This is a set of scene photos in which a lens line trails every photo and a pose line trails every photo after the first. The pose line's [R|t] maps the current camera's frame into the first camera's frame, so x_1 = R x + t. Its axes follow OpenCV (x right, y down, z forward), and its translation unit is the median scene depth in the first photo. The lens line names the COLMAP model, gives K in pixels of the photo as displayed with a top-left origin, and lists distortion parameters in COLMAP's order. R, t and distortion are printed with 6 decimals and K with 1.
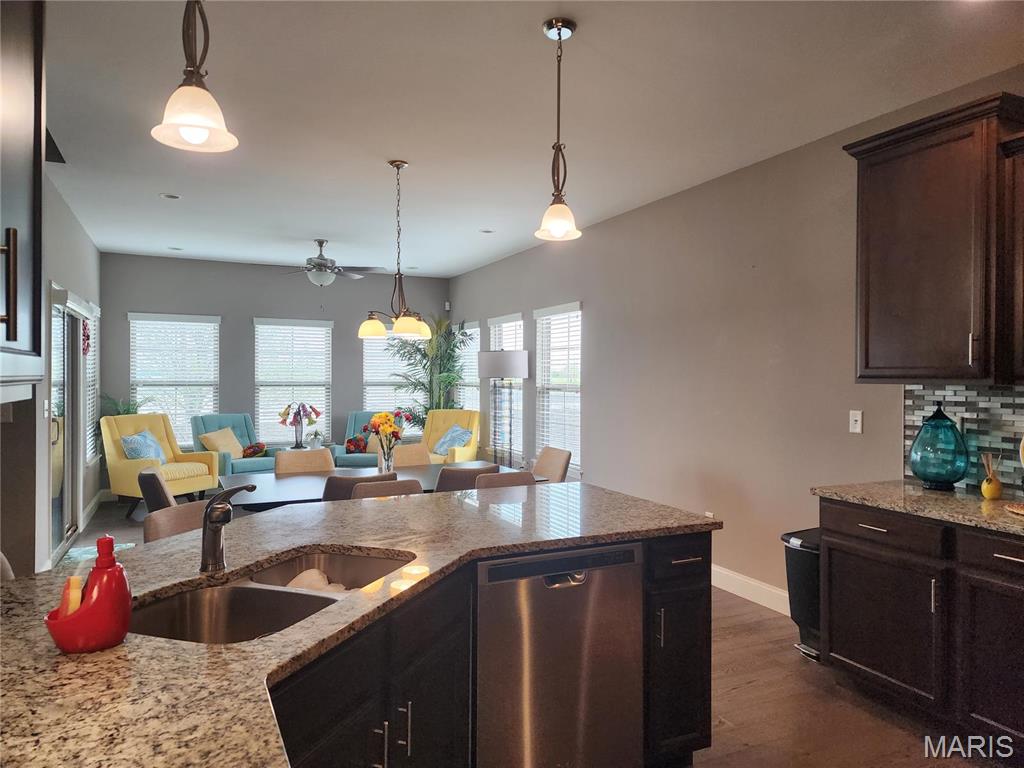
lens RADIAL K [[686.3, 0, 514.4], [0, 686.3, 382.3], [0, 0, 1]] dist [0.068781, -0.056219]
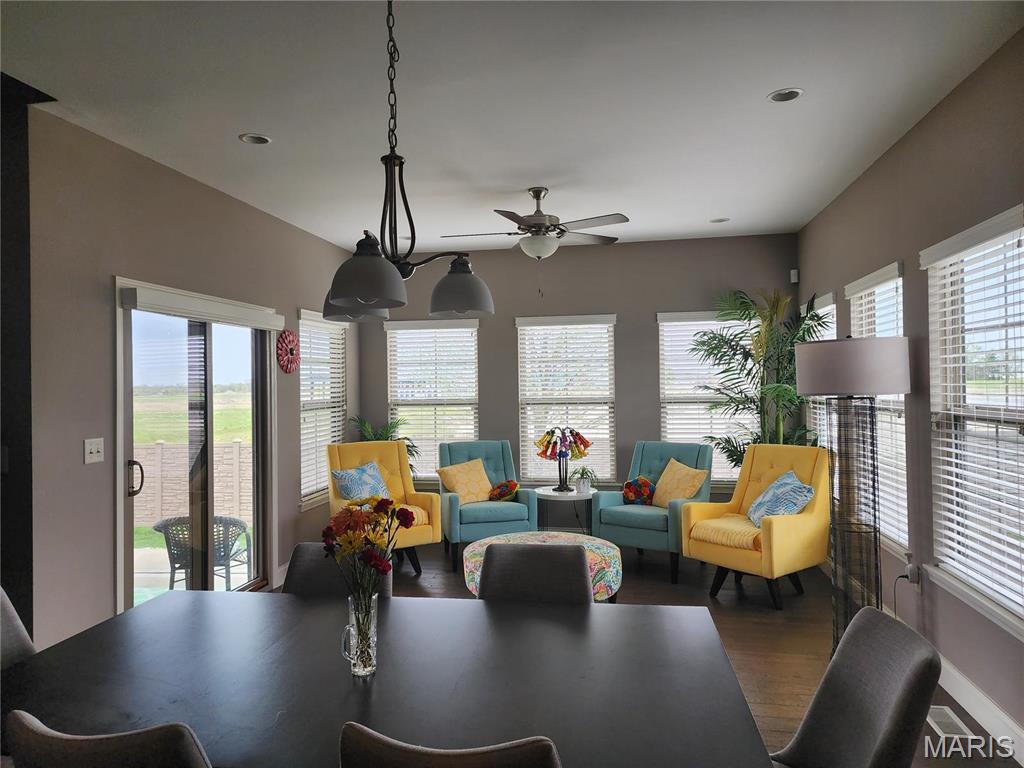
lens RADIAL K [[686.3, 0, 495.3], [0, 686.3, 374.4], [0, 0, 1]] dist [0.068781, -0.056219]
pose [[0.807986, -0.027053, -0.588580, 0.060135], [0.013255, 0.999527, -0.027744, -0.007943], [0.589053, 0.014615, 0.807963, 0.366315]]
